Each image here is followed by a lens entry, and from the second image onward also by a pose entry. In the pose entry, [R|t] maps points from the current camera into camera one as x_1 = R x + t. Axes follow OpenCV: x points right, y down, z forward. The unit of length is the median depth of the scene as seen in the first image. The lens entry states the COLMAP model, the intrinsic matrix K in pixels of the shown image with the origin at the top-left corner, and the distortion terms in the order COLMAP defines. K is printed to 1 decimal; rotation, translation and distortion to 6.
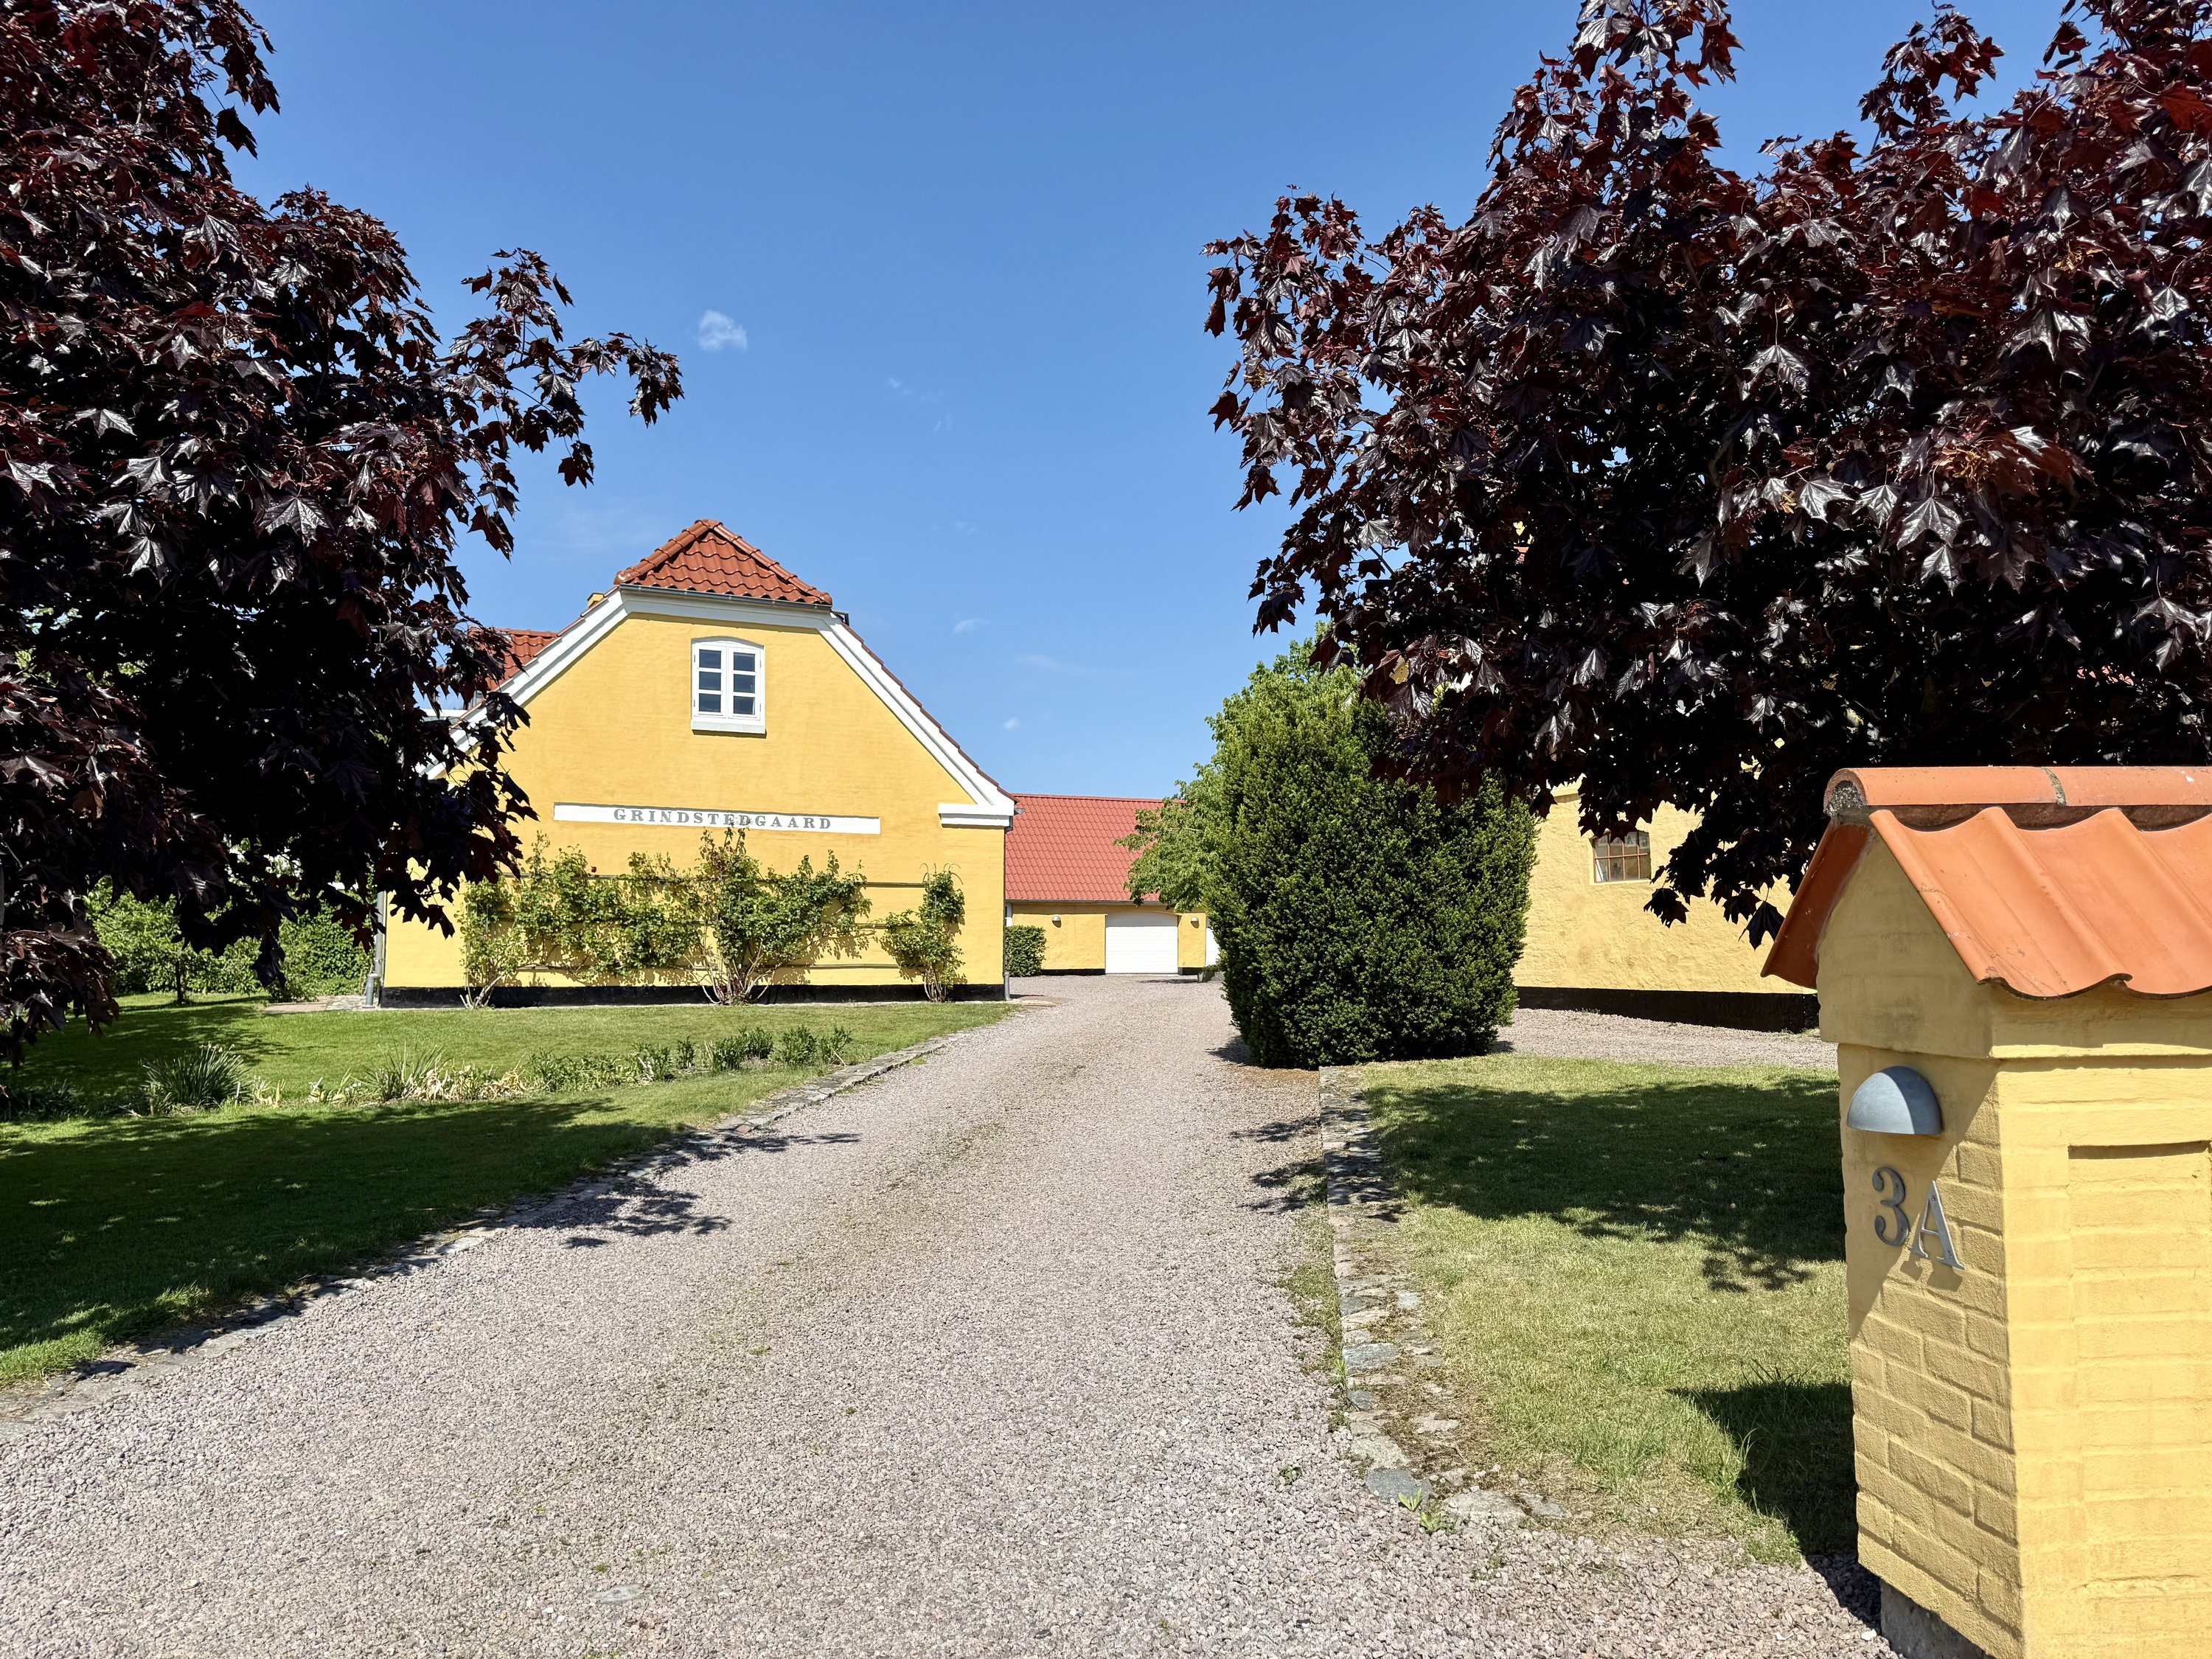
lens RADIAL K [[1539.5, 0, 1118.2], [0, 1539.5, 821.6], [0, 0, 1]] dist [0.170355, -0.222825]
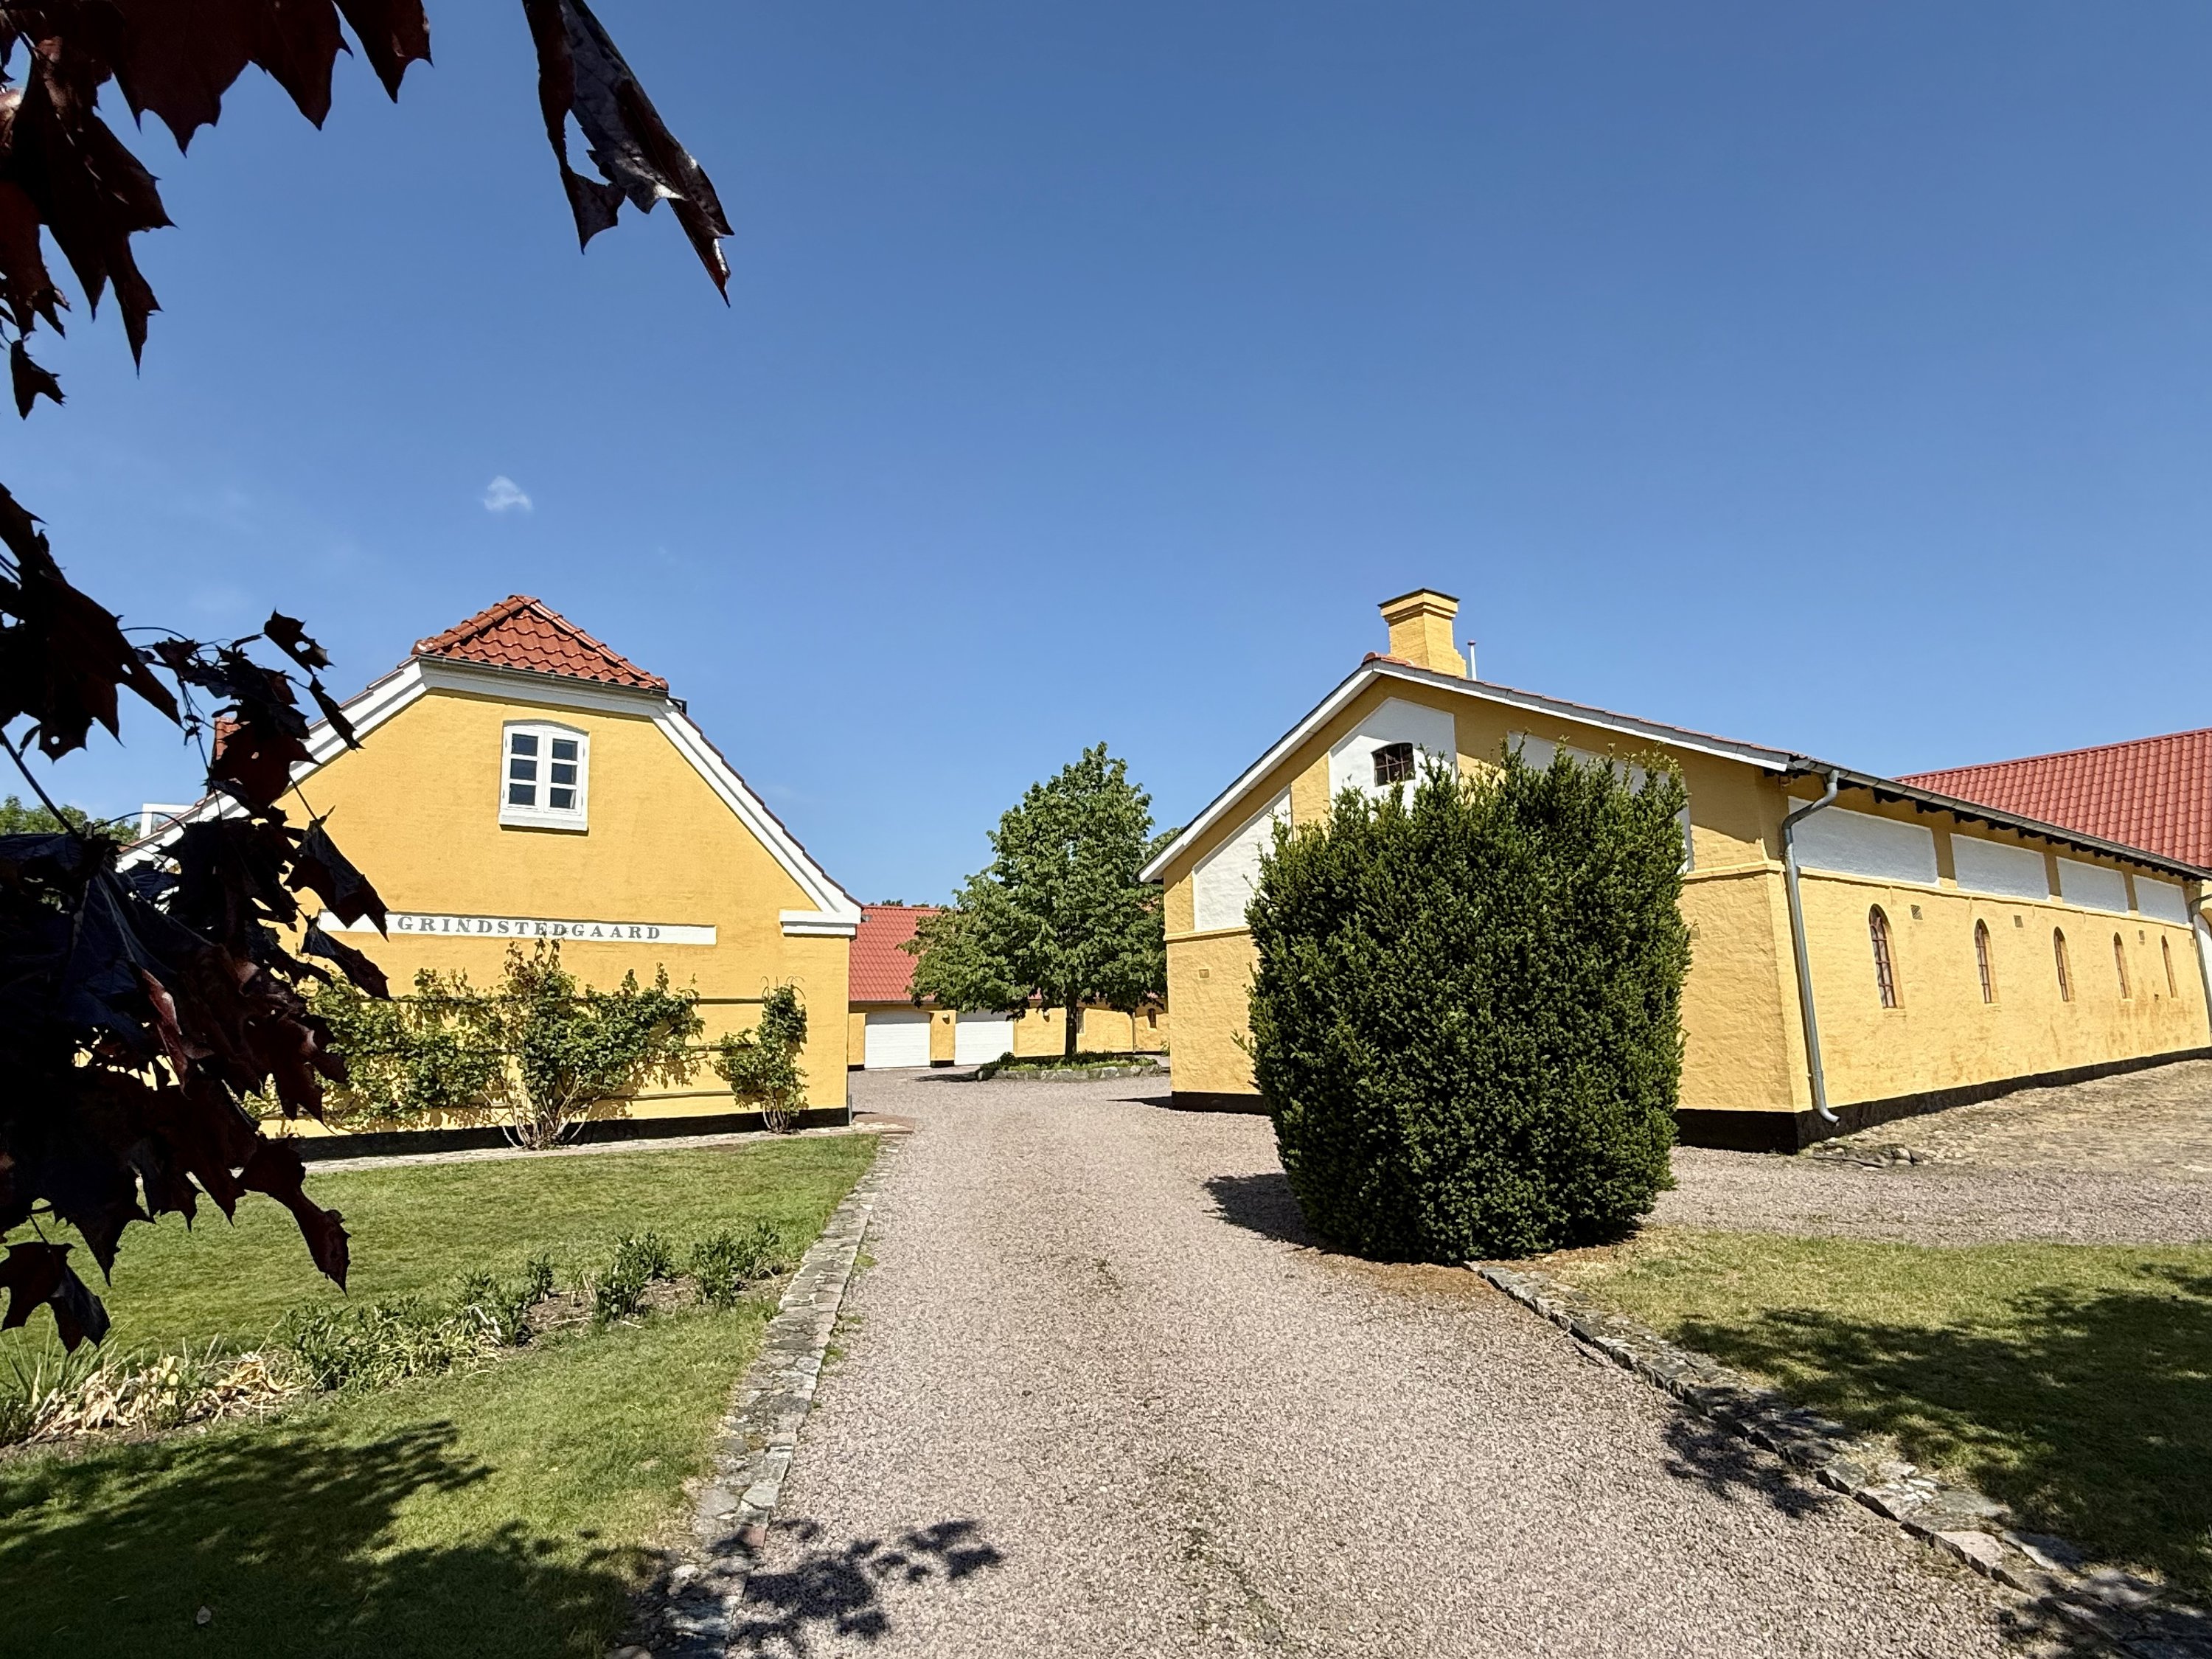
lens RADIAL K [[1214.8, 0, 1112.3], [0, 1214.8, 824.6], [0, 0, 1]] dist [0.001761, 0.000723]
pose [[0.969782, 0.019026, 0.243232, -0.107902], [0.001148, 0.996588, -0.082533, -0.003050], [-0.243972, 0.080318, 0.966451, 0.265620]]
